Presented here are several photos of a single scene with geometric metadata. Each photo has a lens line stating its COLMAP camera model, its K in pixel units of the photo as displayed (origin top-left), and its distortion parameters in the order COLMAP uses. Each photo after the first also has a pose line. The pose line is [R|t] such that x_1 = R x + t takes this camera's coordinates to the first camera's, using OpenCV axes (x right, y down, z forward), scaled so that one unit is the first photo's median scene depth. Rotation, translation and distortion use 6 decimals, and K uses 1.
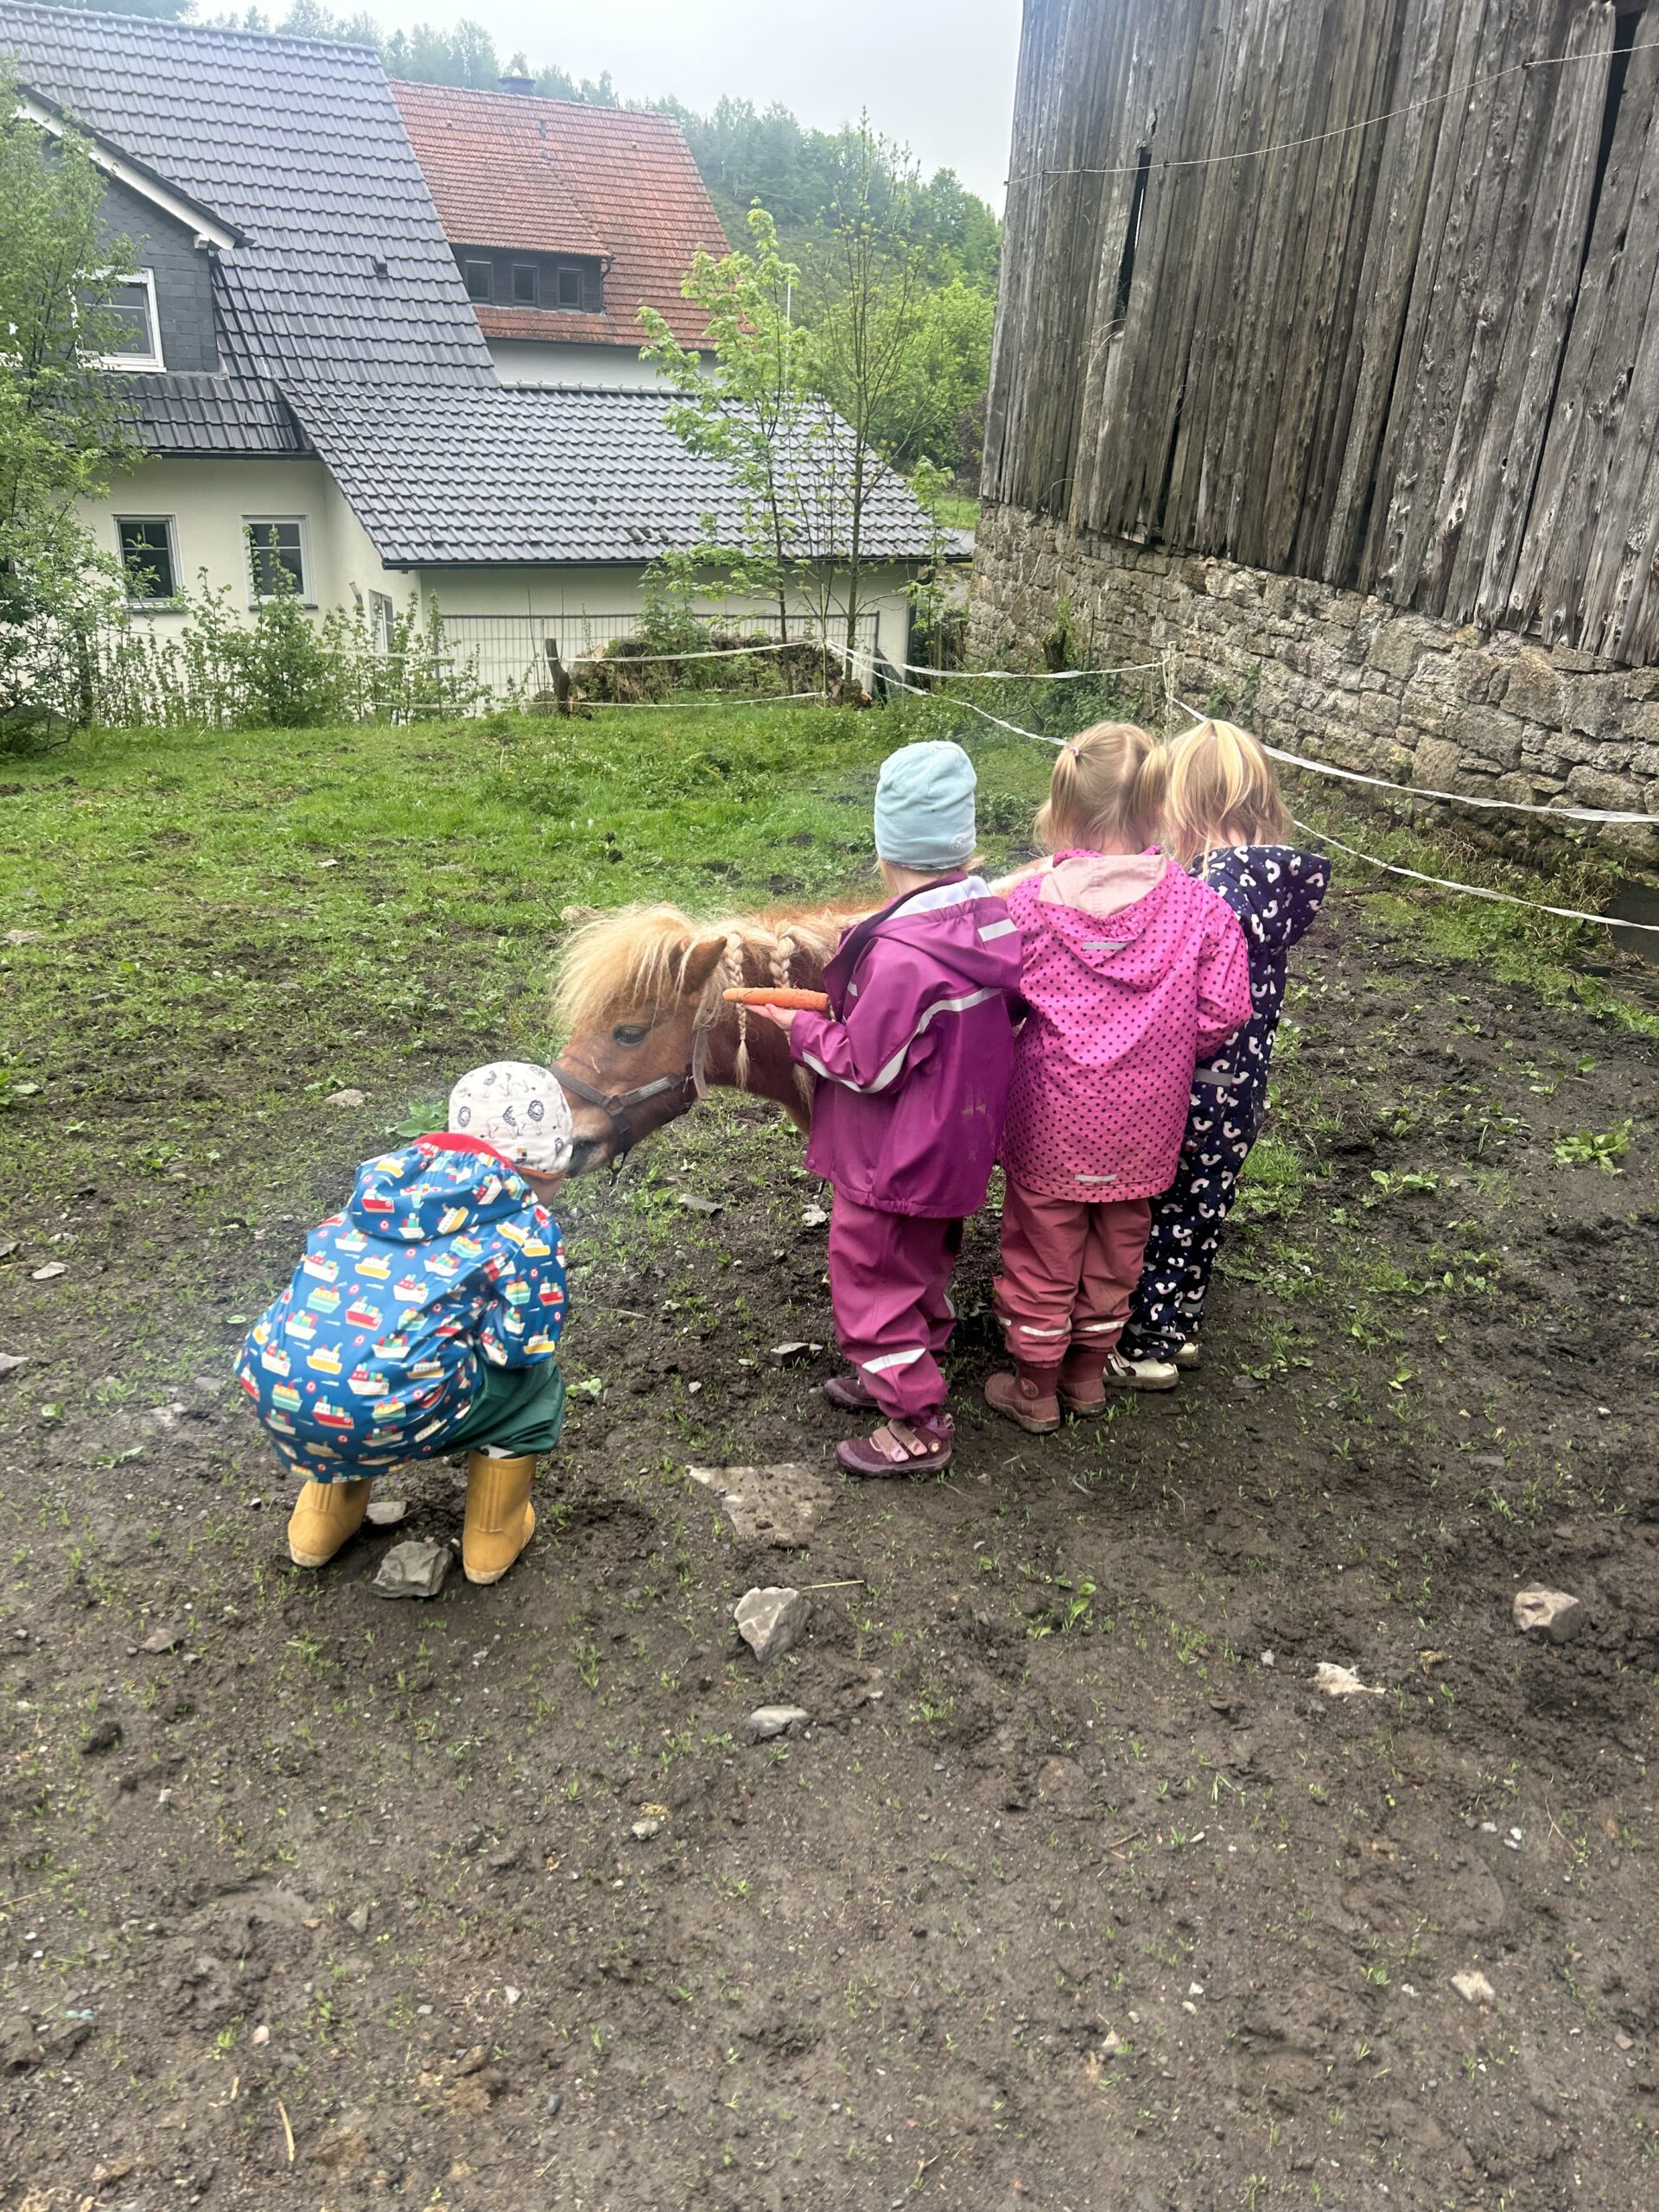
lens RADIAL K [[1676.8, 0, 821.4], [0, 1676.8, 1108.0], [0, 0, 1]] dist [0.041685, -0.039568]
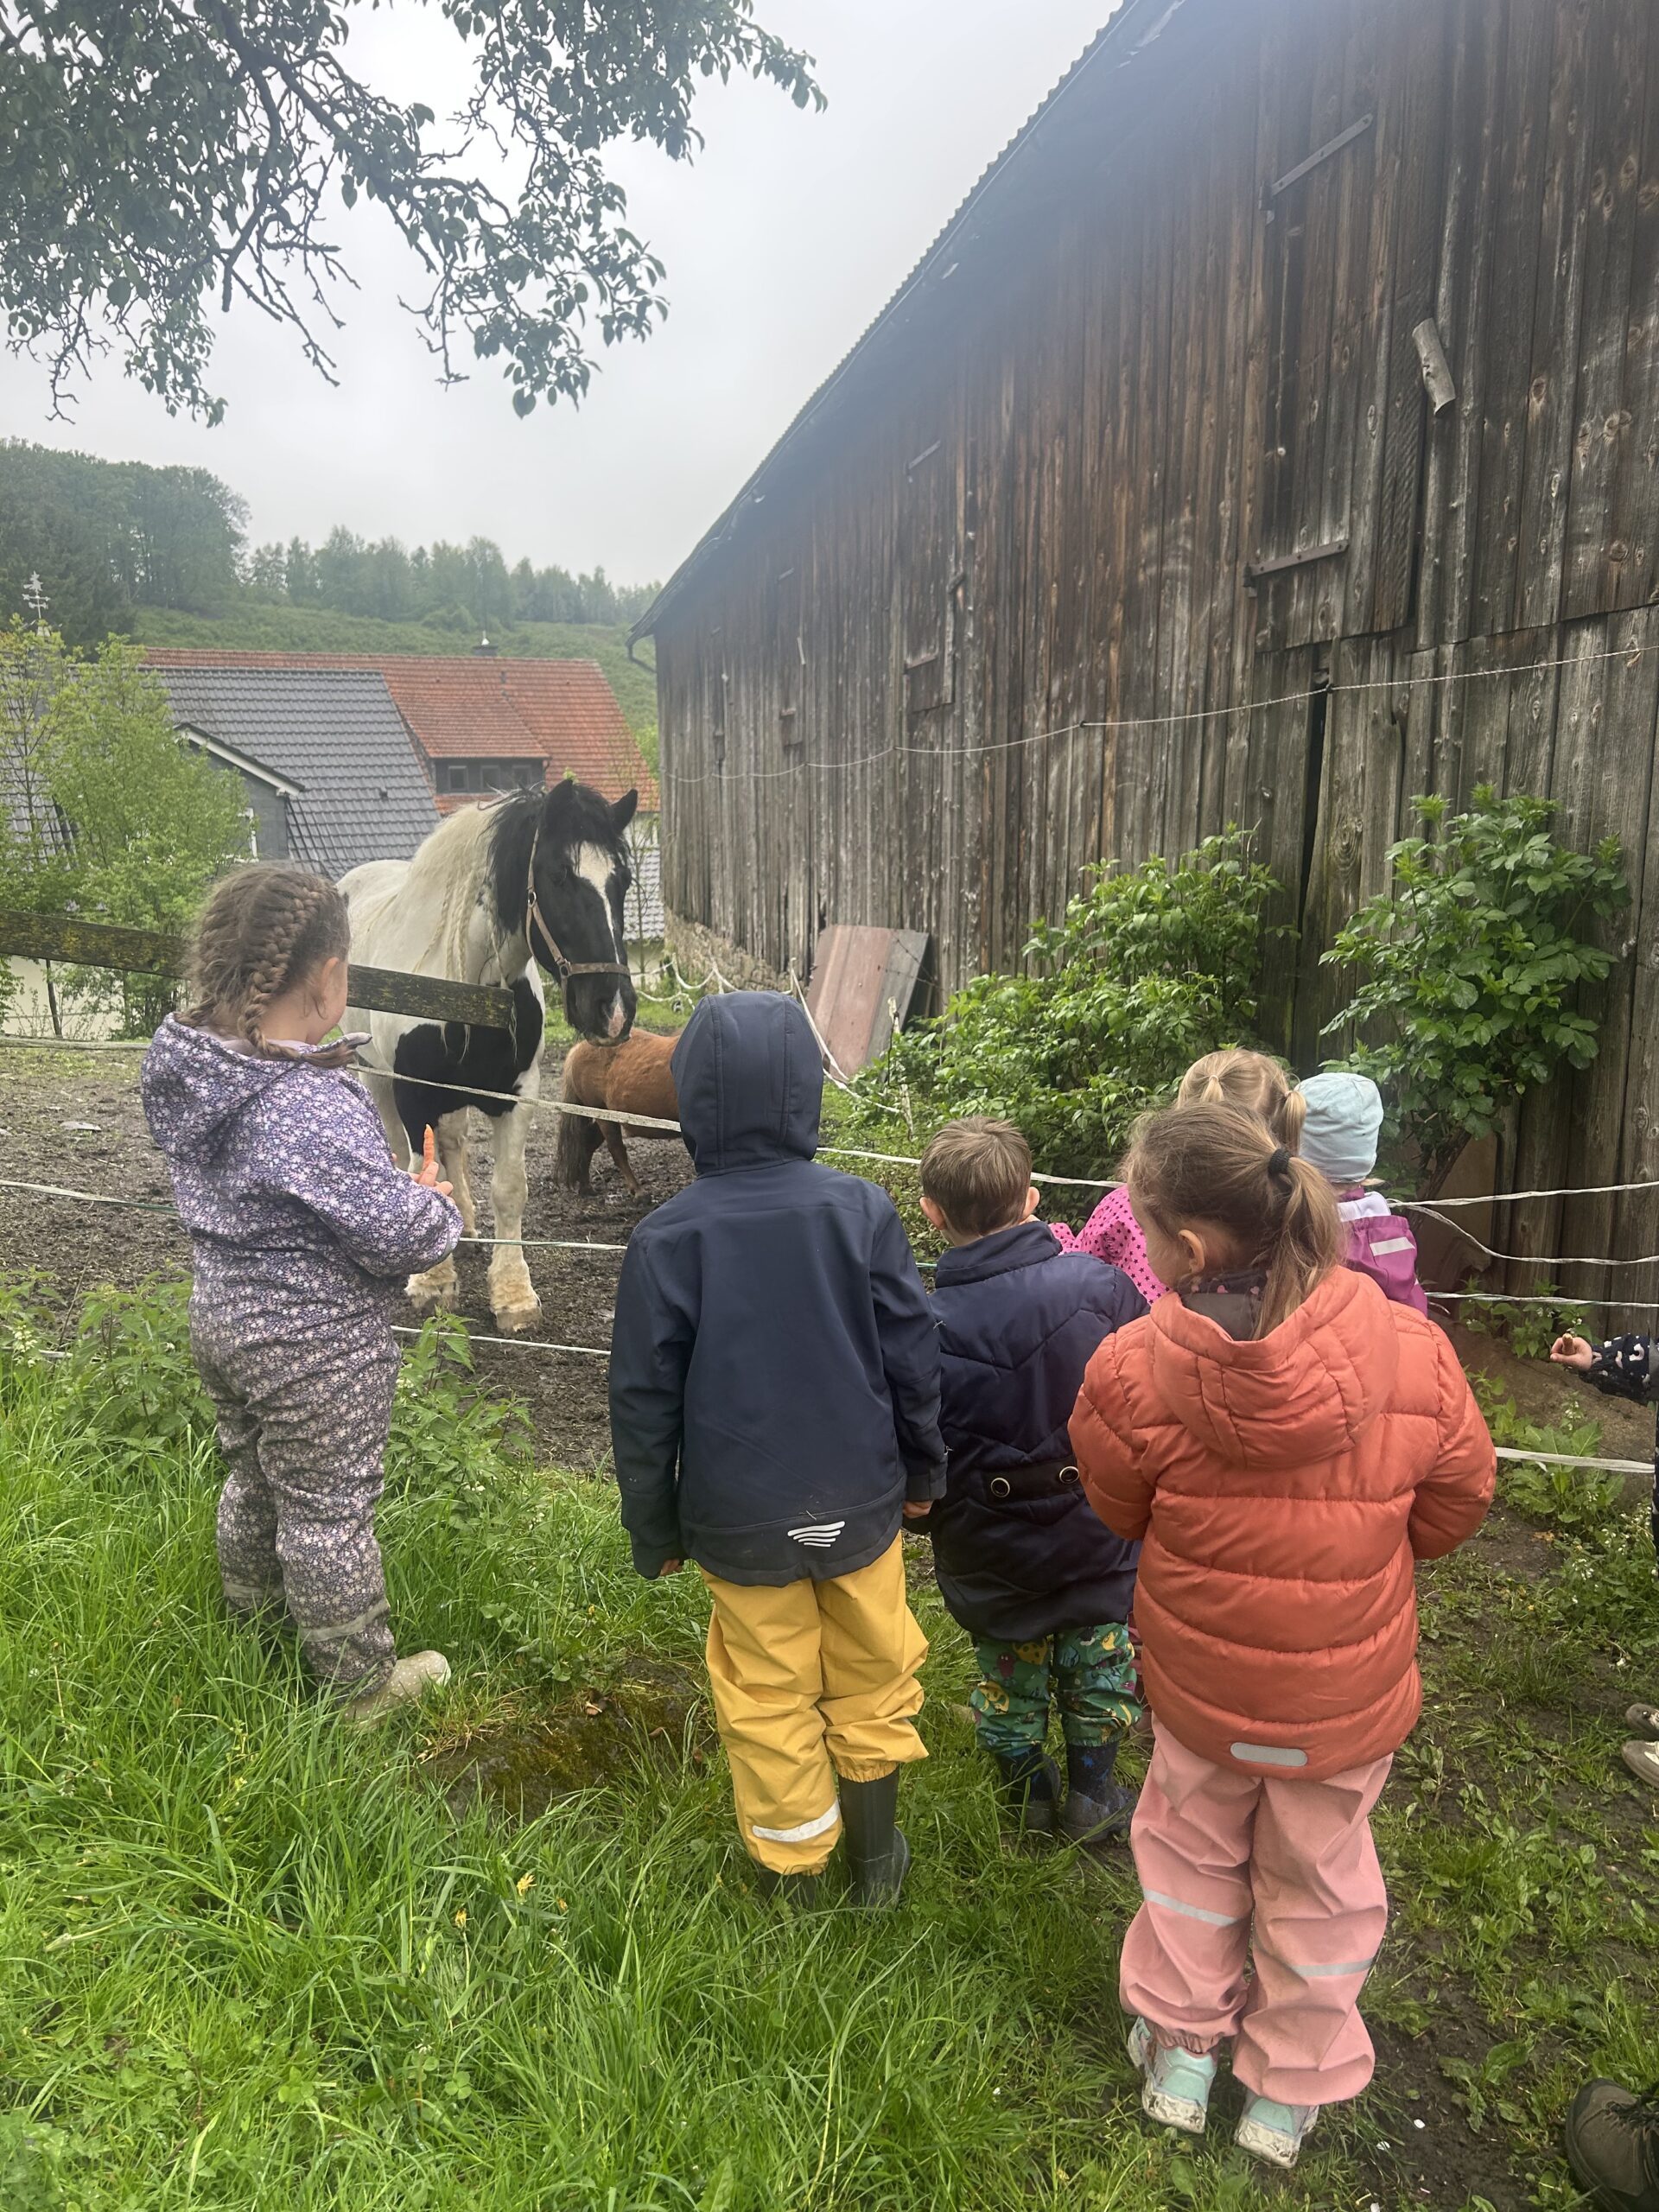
lens RADIAL K [[1676.8, 0, 835.6], [0, 1676.8, 1110.3], [0, 0, 1]] dist [0.041685, -0.039568]
pose [[0.997923, -0.064385, -0.002119, 0.179614], [0.062334, 0.973397, -0.220482, 0.218022], [0.016259, 0.219892, 0.975389, -0.584282]]
